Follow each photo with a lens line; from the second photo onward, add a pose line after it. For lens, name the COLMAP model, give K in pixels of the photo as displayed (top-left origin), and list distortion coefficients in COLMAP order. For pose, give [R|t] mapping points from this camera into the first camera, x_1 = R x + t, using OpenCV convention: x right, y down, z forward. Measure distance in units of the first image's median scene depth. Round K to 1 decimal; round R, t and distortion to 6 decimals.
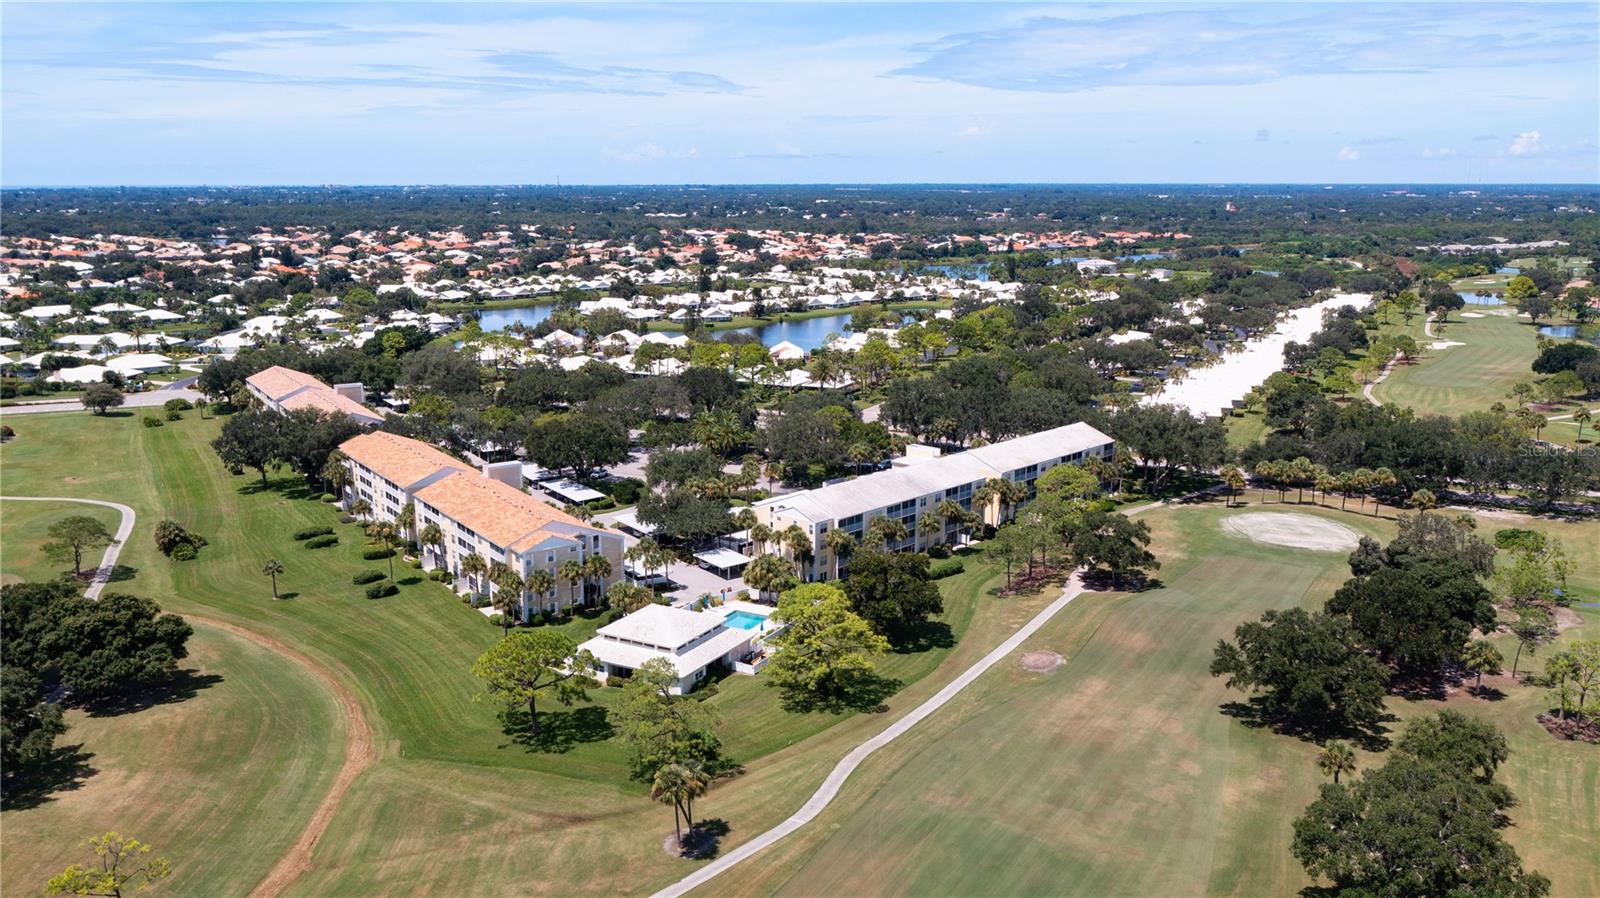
lens RADIAL K [[1268.2, 0, 802.4], [0, 1268.2, 449.8], [0, 0, 1]] dist [0.002546, 0.009672]
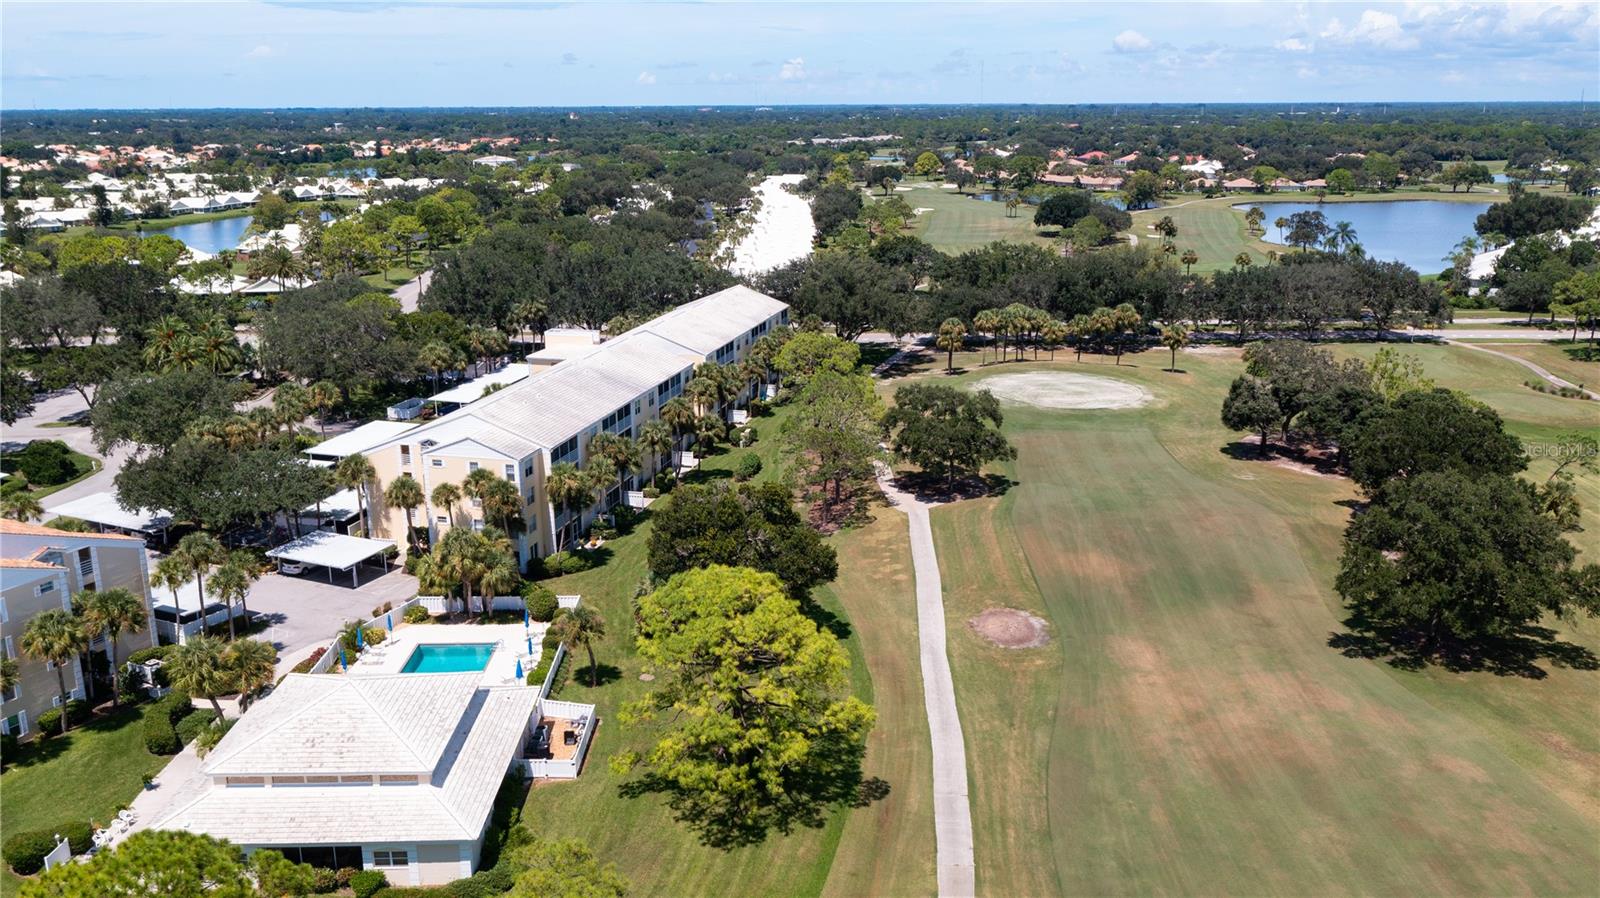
lens RADIAL K [[1268.2, 0, 802.7], [0, 1268.2, 450.3], [0, 0, 1]] dist [0.002546, 0.009672]
pose [[0.873074, -0.132798, 0.469154, -0.131668], [0.104652, 0.990809, 0.085705, 0.017207], [-0.476224, -0.025729, 0.878948, 0.415412]]
